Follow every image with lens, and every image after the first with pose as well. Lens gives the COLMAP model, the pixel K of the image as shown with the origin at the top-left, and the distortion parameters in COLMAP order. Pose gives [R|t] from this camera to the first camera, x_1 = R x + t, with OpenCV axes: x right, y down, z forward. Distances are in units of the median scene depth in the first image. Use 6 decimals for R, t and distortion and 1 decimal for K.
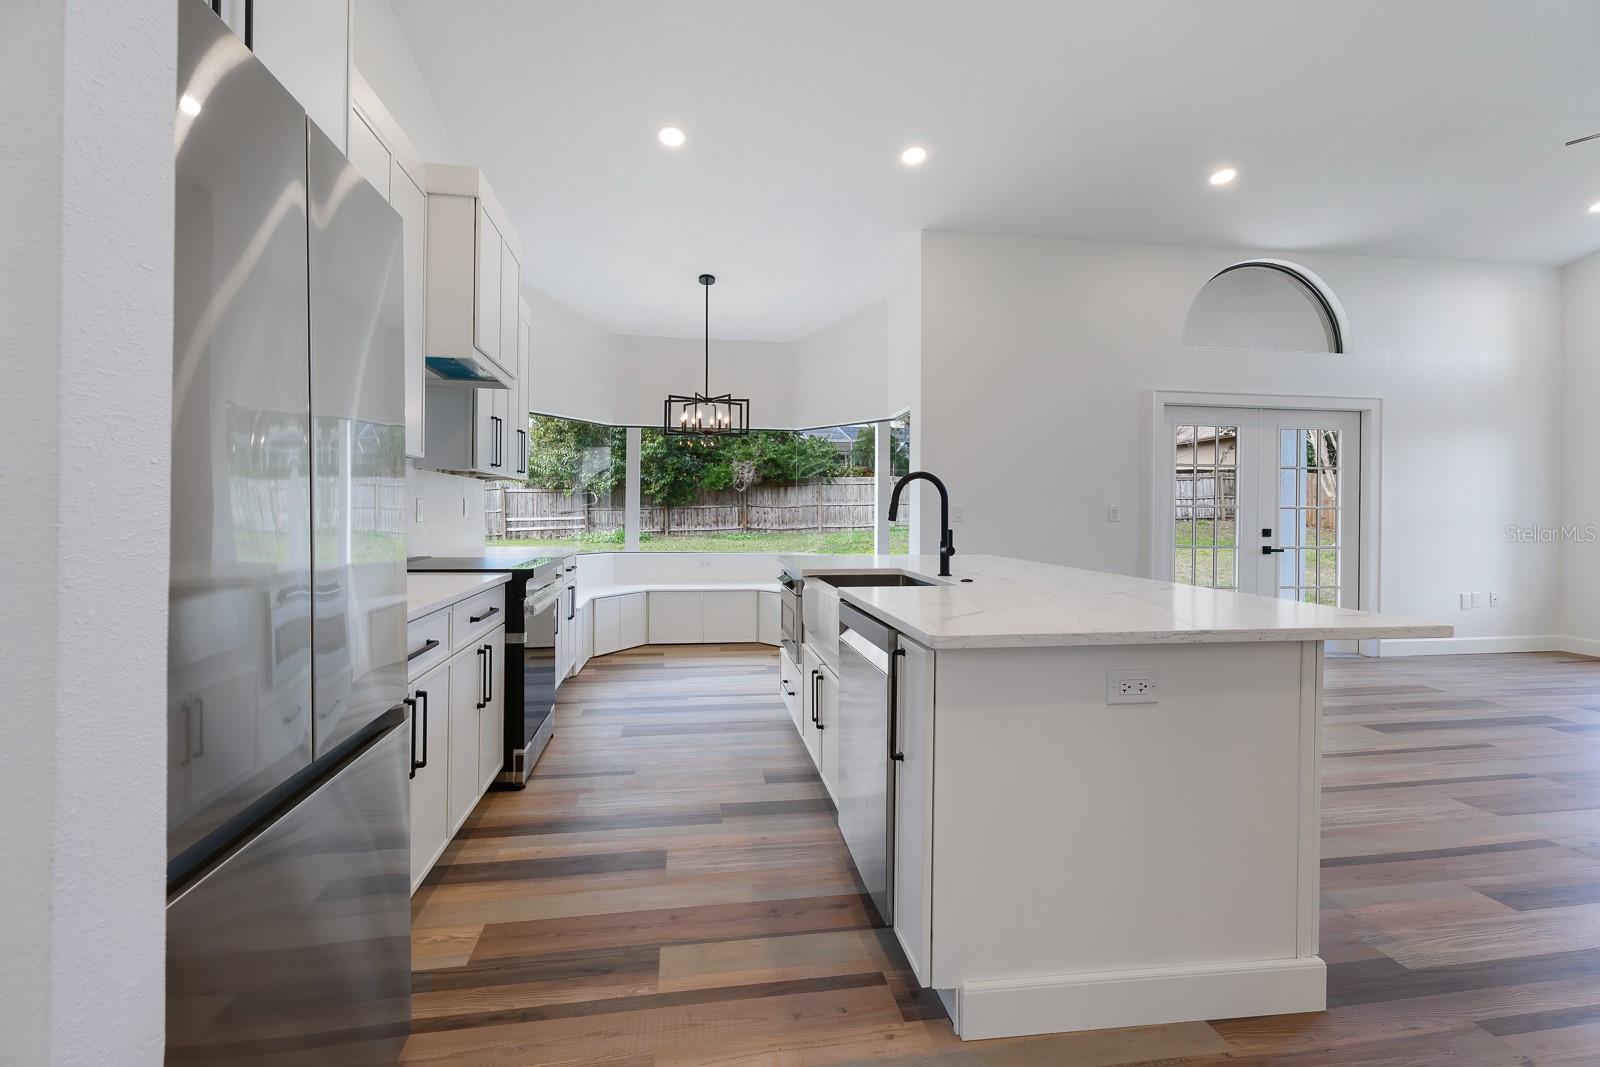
lens RADIAL K [[706.3, 0, 795.7], [0, 706.3, 507.3], [0, 0, 1]] dist [0.000078, 0.000041]
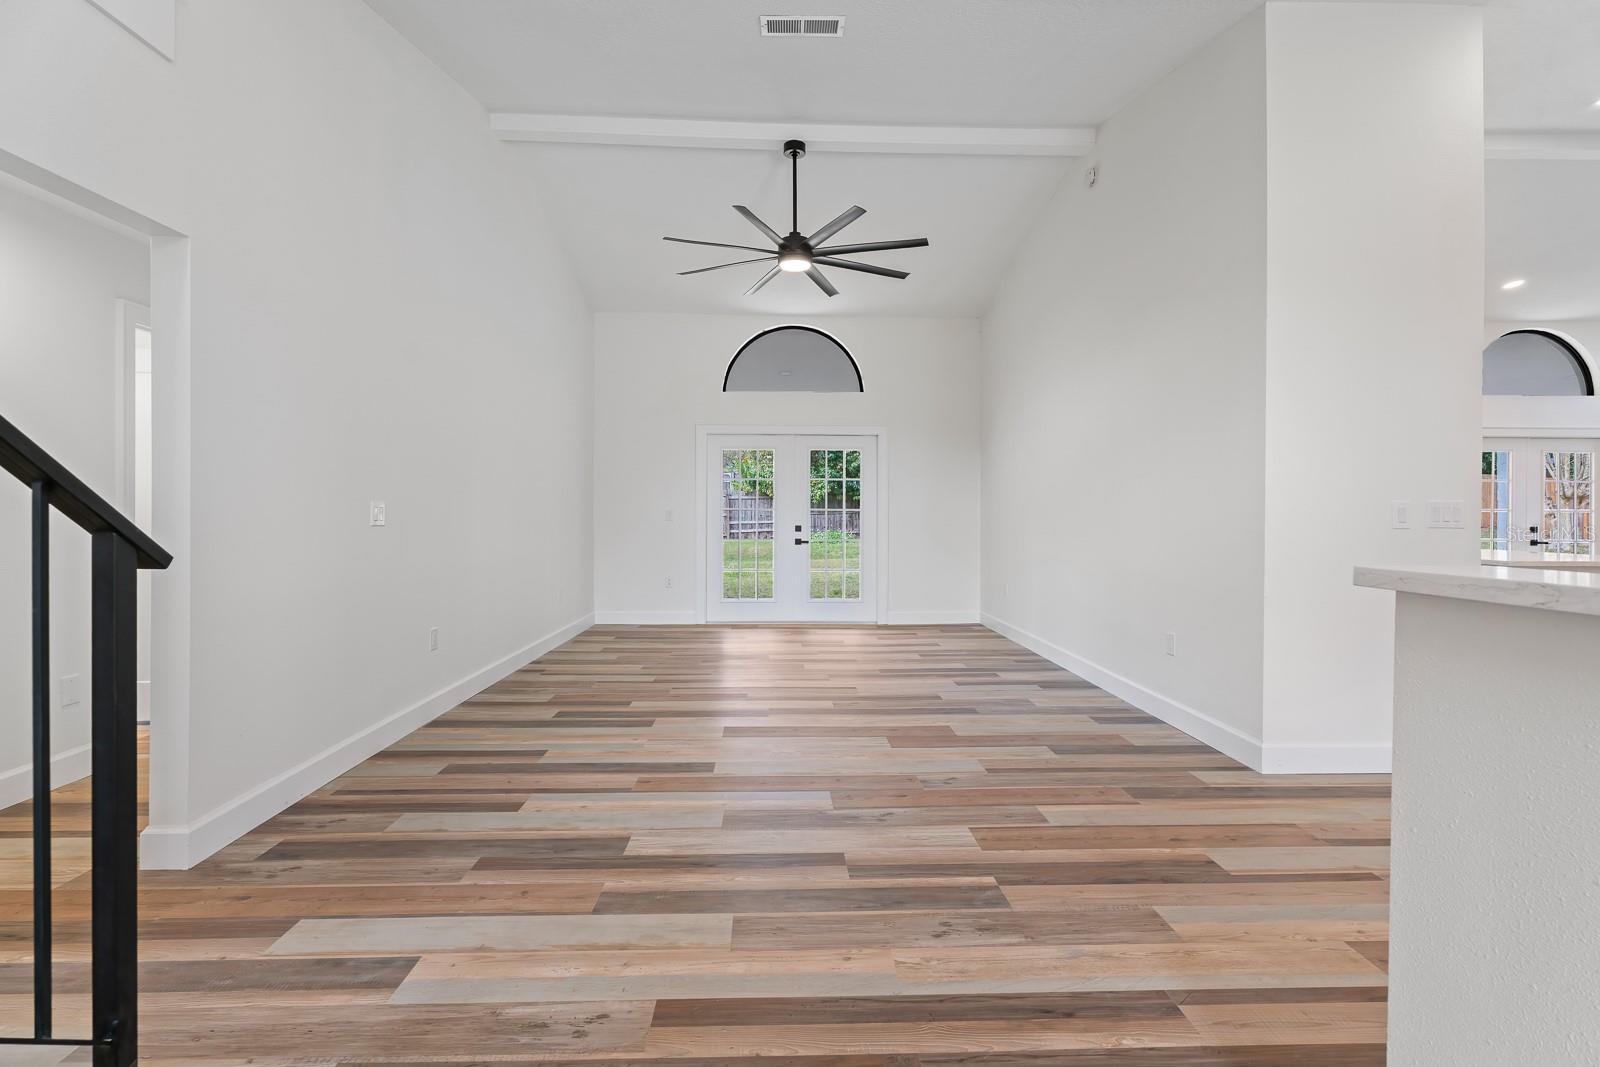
lens RADIAL K [[707.2, 0, 779.0], [0, 707.2, 516.0], [0, 0, 1]] dist [-0.002948, -0.000084]
pose [[0.990265, -0.001913, -0.139184, -0.171137], [0.002870, 0.999974, 0.006678, -0.001146], [0.139168, -0.007013, 0.990244, -0.161050]]
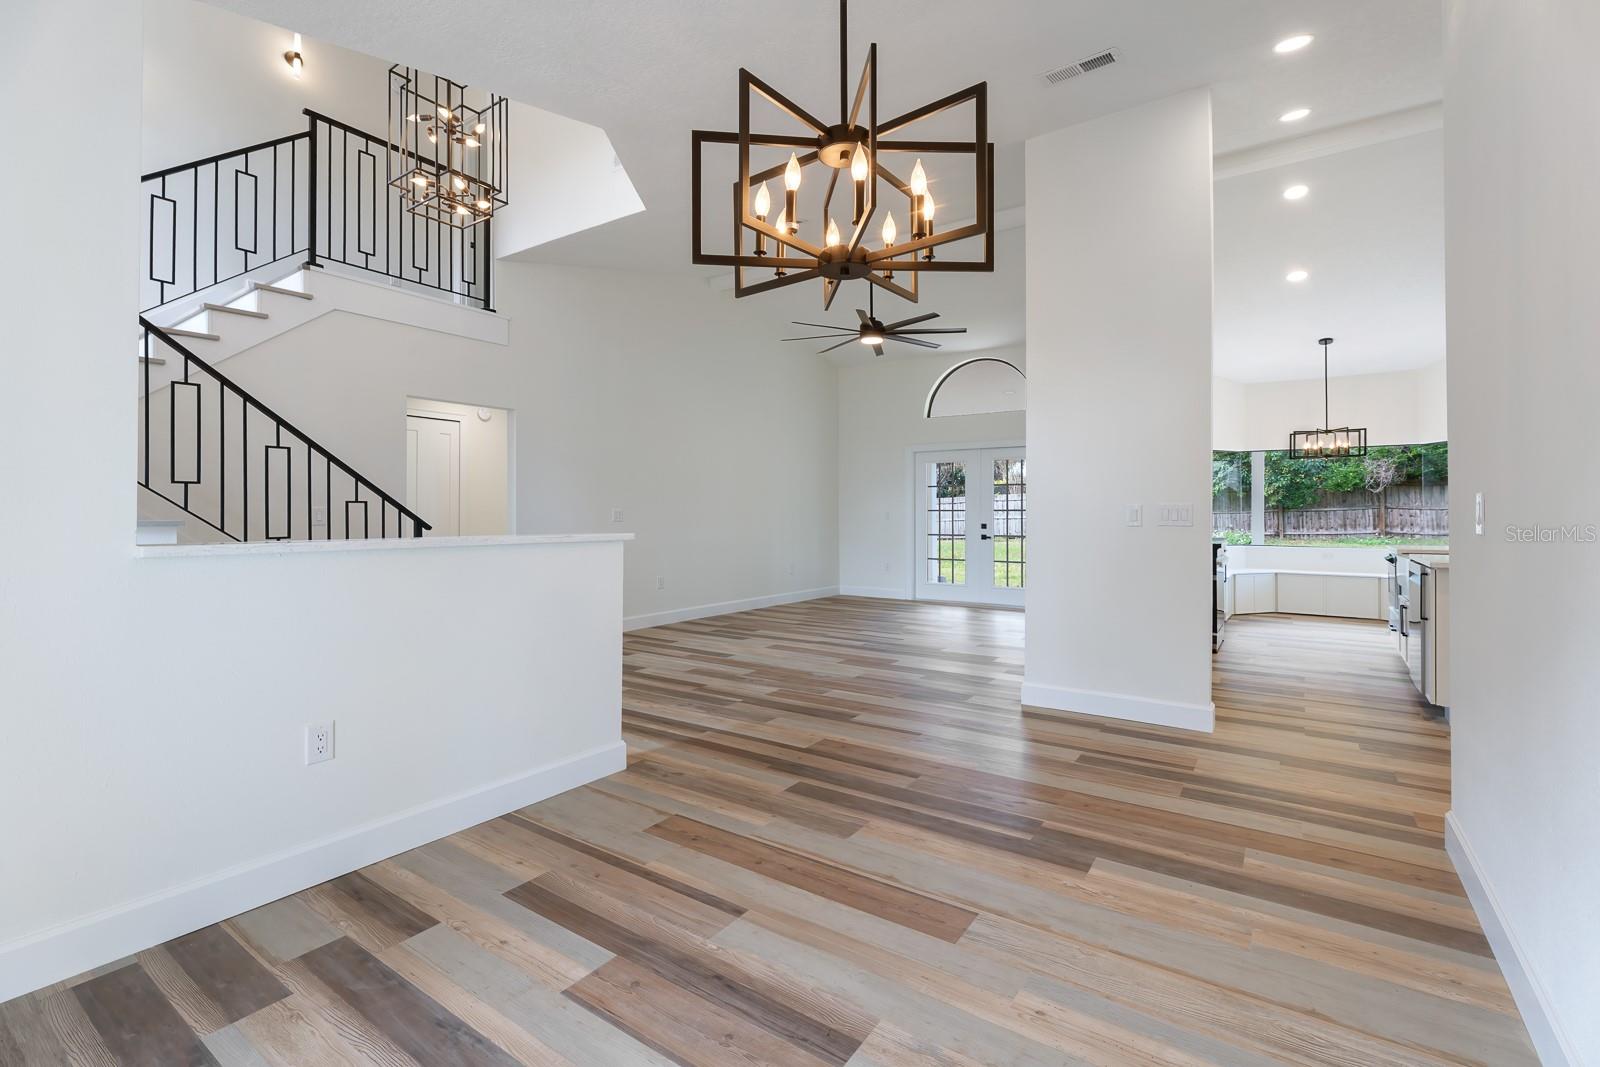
lens RADIAL K [[711.5, 0, 817.2], [0, 711.5, 507.6], [0, 0, 1]] dist [-0.002078, 0.000163]
pose [[0.729659, -0.010357, -0.683733, 0.026644], [0.007362, 0.999946, -0.007290, -0.001298], [0.683772, 0.000285, 0.729696, -0.193882]]
